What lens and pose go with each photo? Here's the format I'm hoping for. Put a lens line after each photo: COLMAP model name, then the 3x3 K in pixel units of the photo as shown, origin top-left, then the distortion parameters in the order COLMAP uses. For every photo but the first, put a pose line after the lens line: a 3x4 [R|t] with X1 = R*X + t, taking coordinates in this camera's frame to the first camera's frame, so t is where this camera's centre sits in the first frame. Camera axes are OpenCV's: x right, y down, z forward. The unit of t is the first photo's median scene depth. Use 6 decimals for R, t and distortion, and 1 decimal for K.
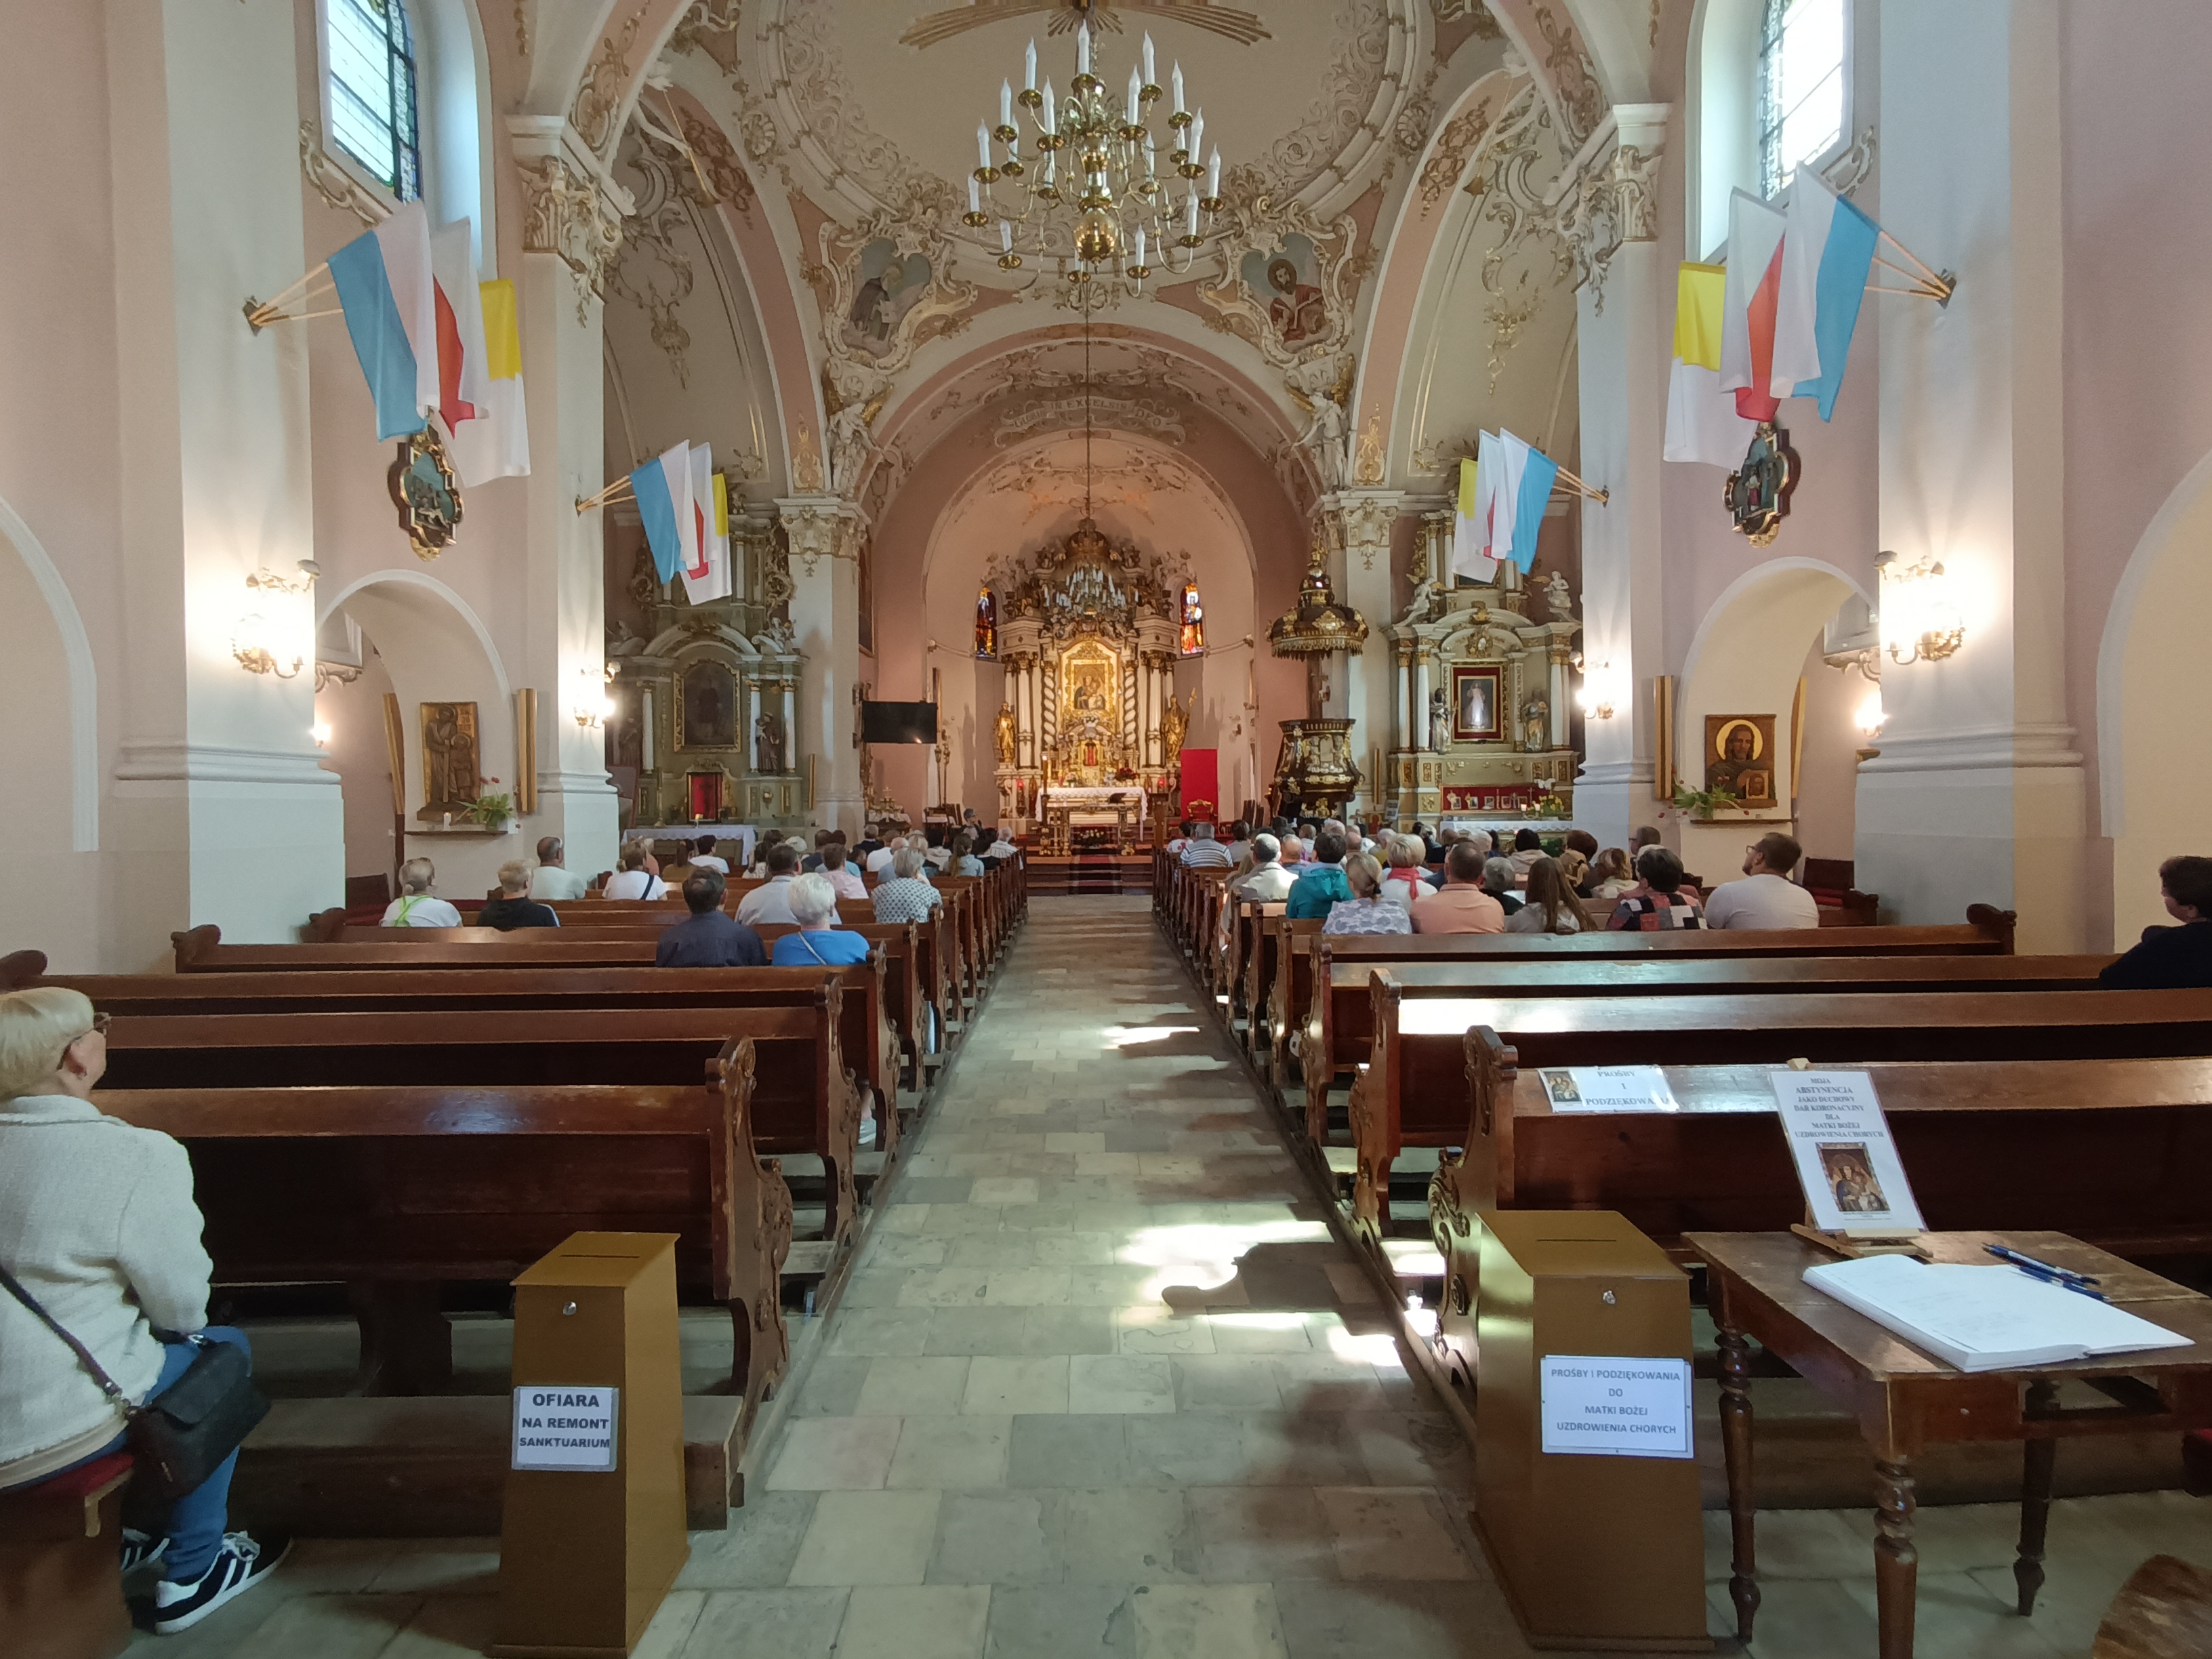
lens RADIAL K [[1046.7, 0, 1107.1], [0, 1046.7, 792.1], [0, 0, 1]] dist [-0.006540, 0.007477]
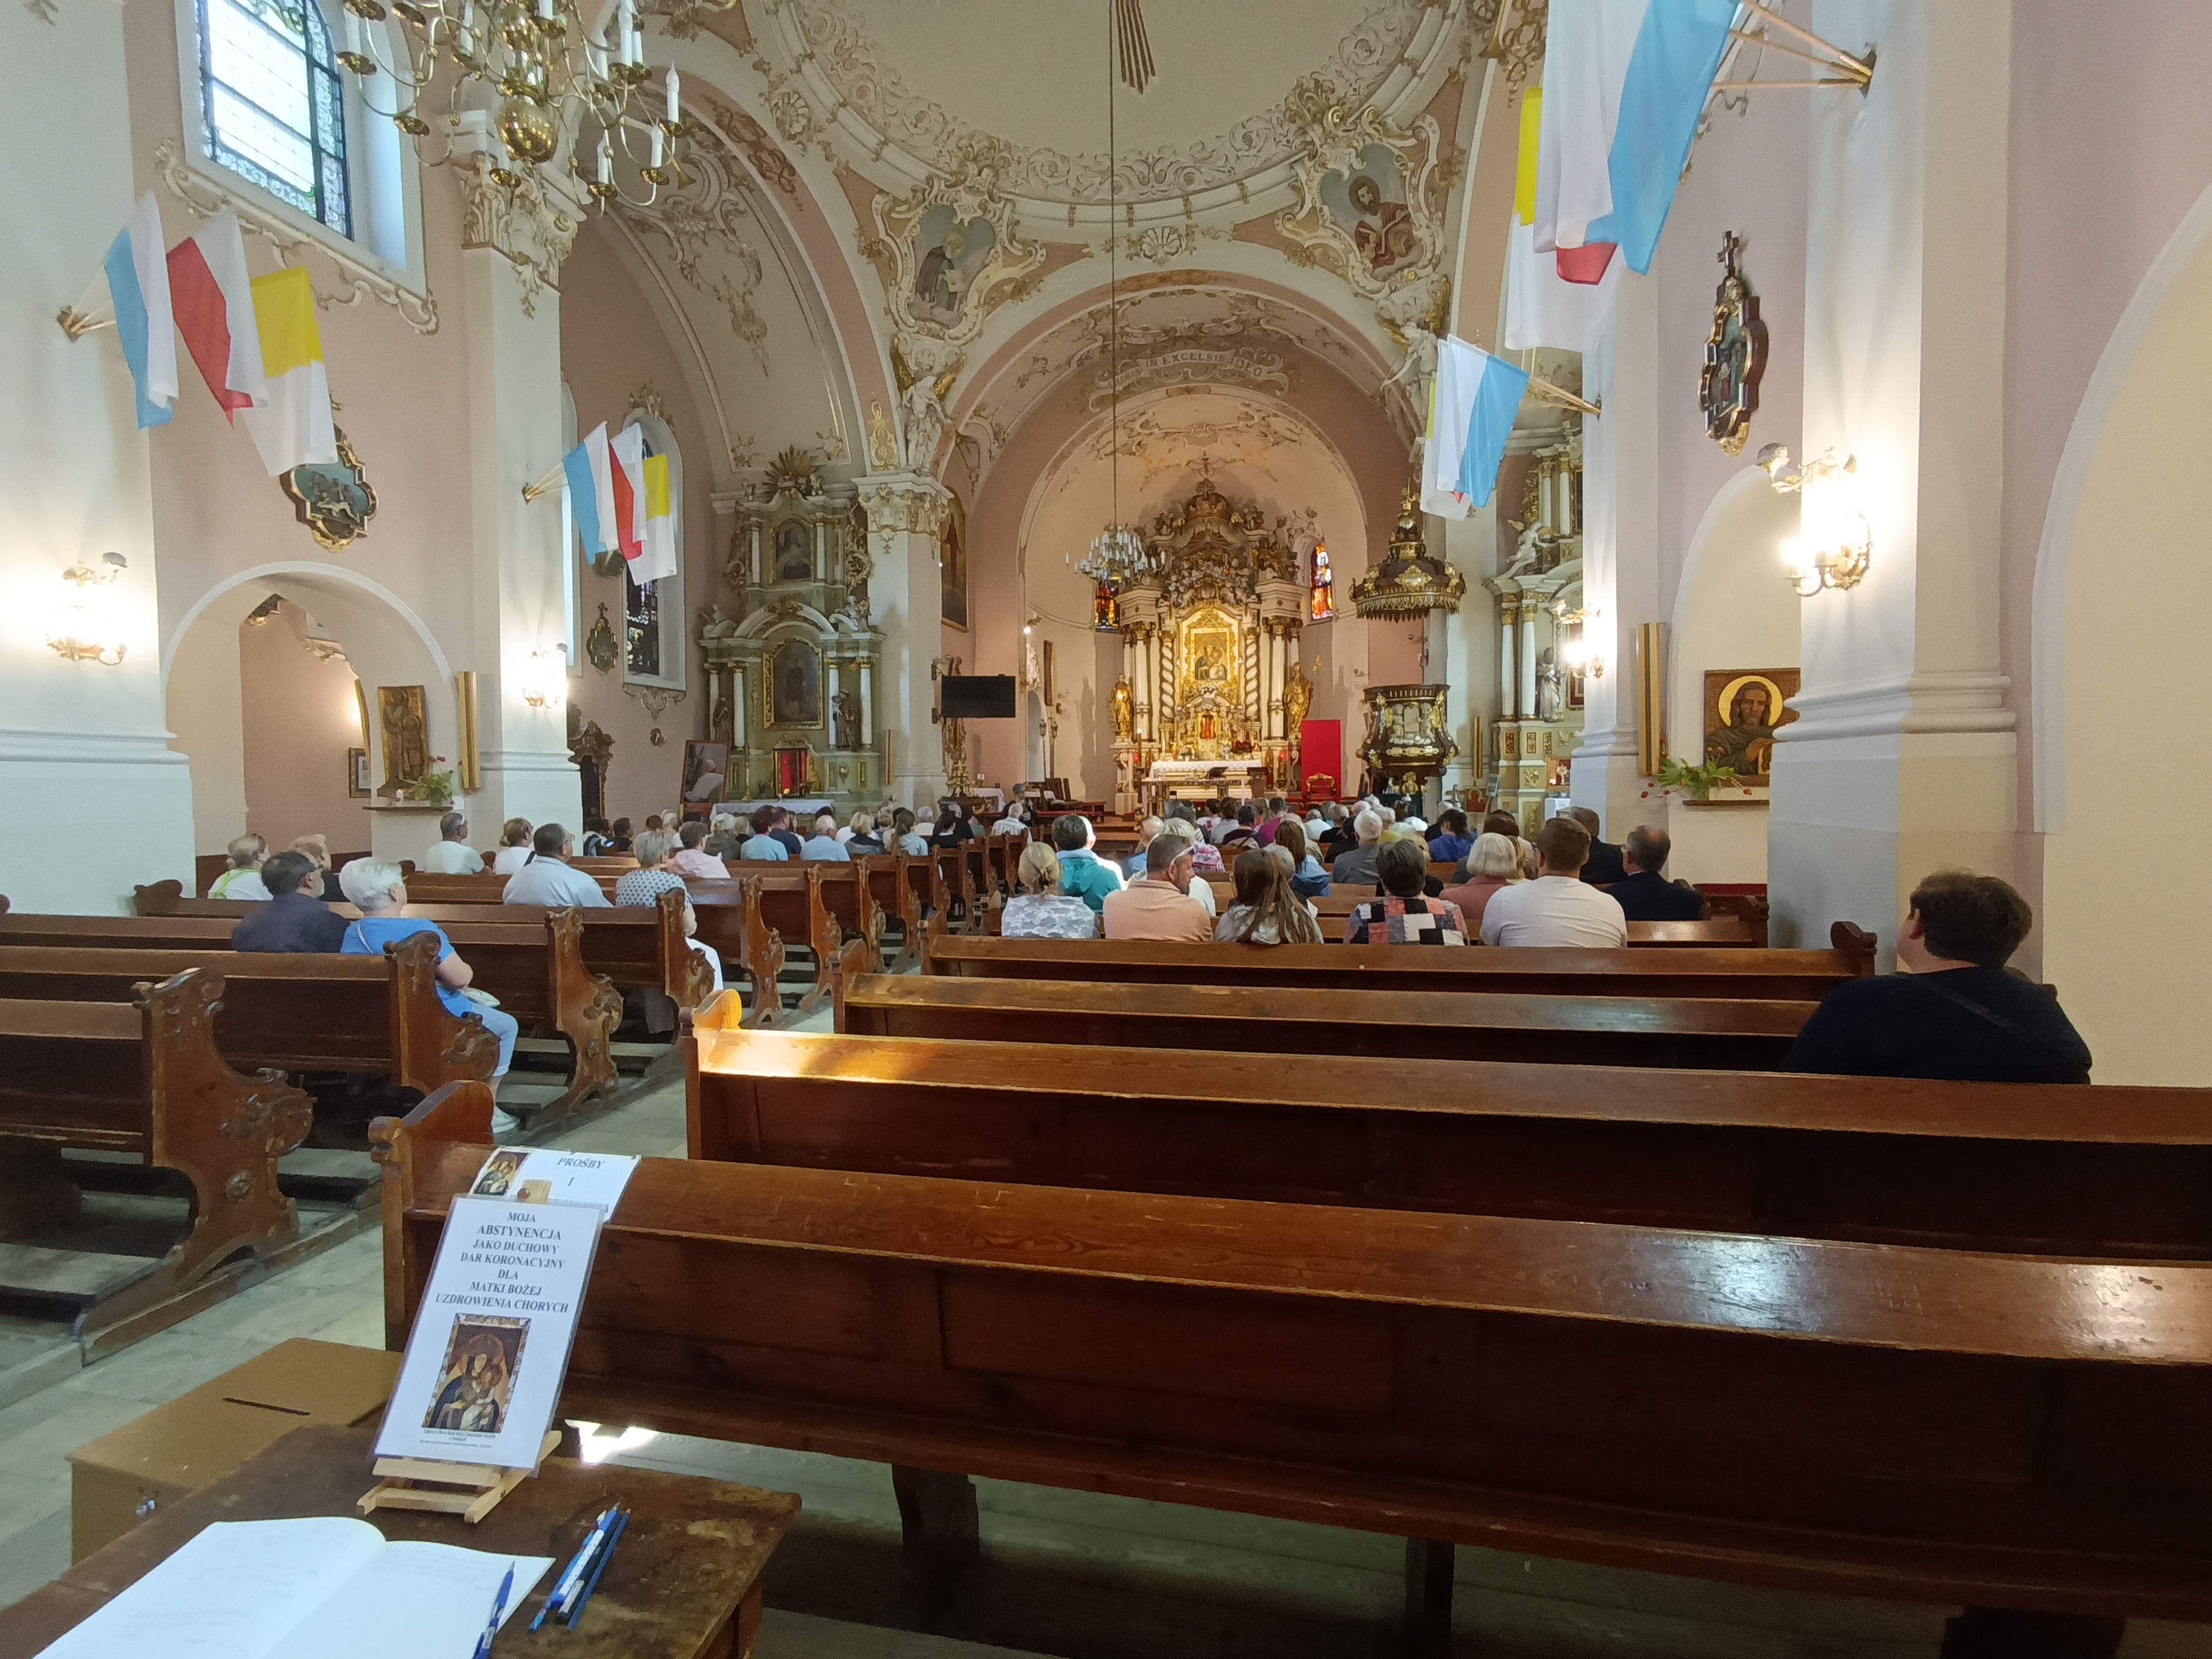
lens RADIAL K [[1046.7, 0, 1122.6], [0, 1046.7, 789.7], [0, 0, 1]] dist [-0.006540, 0.007477]
pose [[0.976706, 0.001582, -0.214577, 0.155655], [0.003439, 0.999729, 0.023022, -0.001079], [0.214555, -0.023224, 0.976436, 0.058994]]
